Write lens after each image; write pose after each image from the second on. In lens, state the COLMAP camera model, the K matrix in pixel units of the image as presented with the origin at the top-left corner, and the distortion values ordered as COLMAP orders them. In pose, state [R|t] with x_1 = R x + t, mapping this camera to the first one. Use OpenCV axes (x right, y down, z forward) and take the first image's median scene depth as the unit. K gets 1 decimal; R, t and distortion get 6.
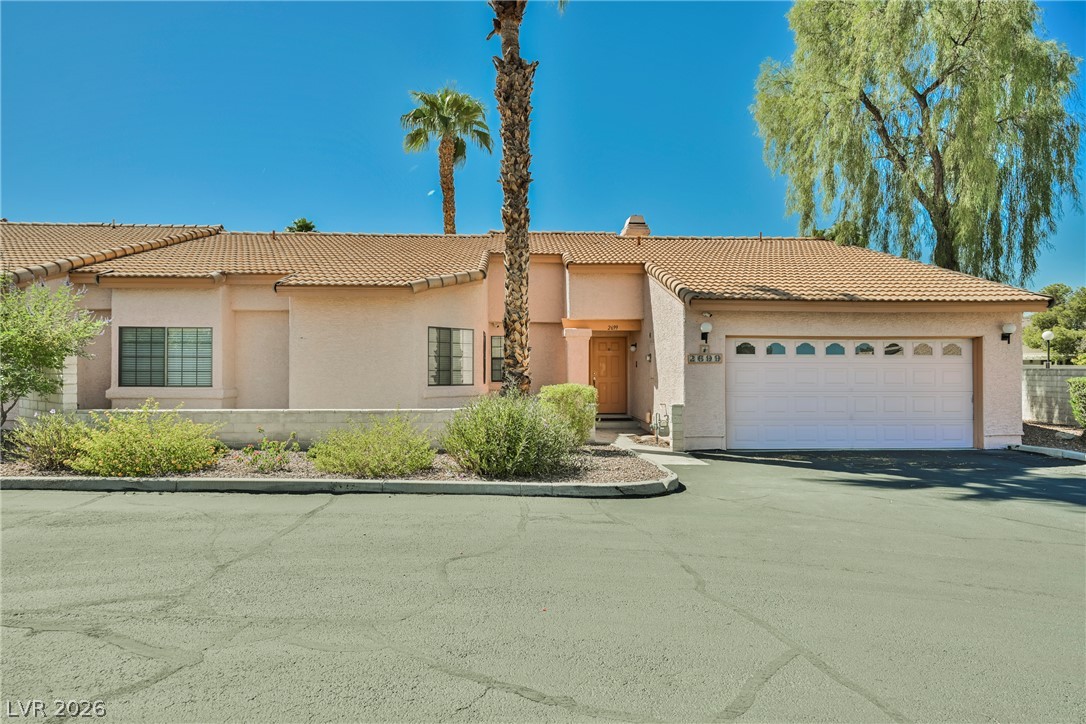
lens RADIAL K [[643.9, 0, 541.0], [0, 643.9, 360.6], [0, 0, 1]] dist [-0.000401, -0.000965]
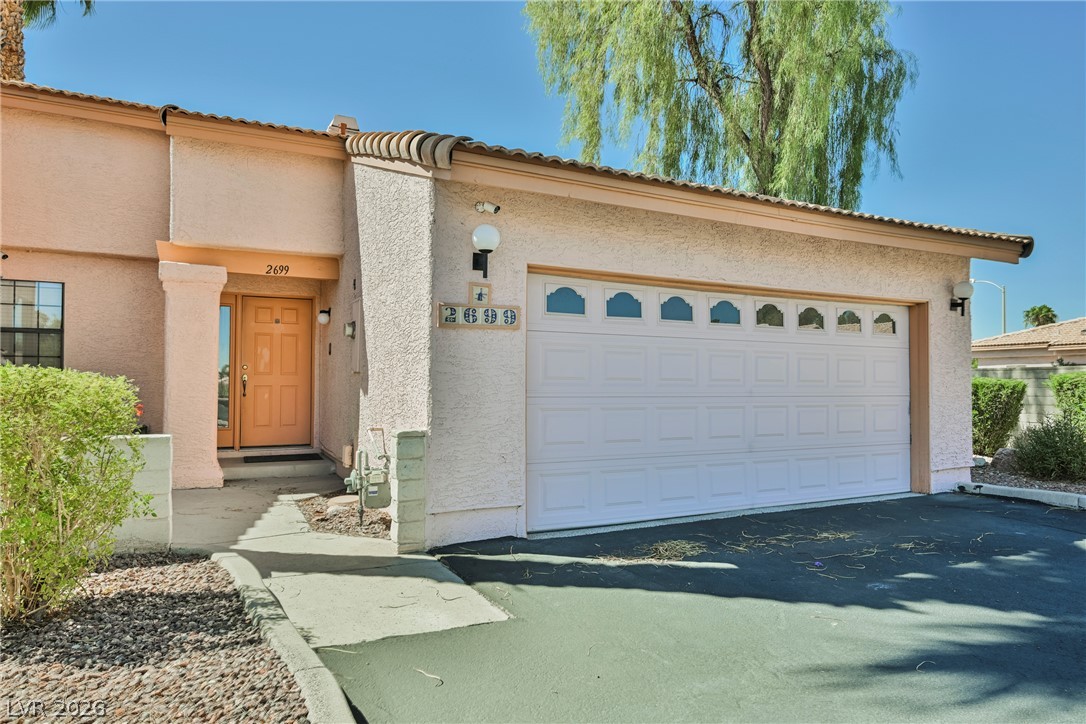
lens RADIAL K [[627.1, 0, 534.6], [0, 627.1, 365.3], [0, 0, 1]] dist [0.001209, 0.000511]
pose [[0.917126, 0.016212, 0.398268, 0.117742], [-0.009035, 0.999761, -0.019892, 0.032230], [-0.398496, 0.014645, 0.917053, 0.569801]]
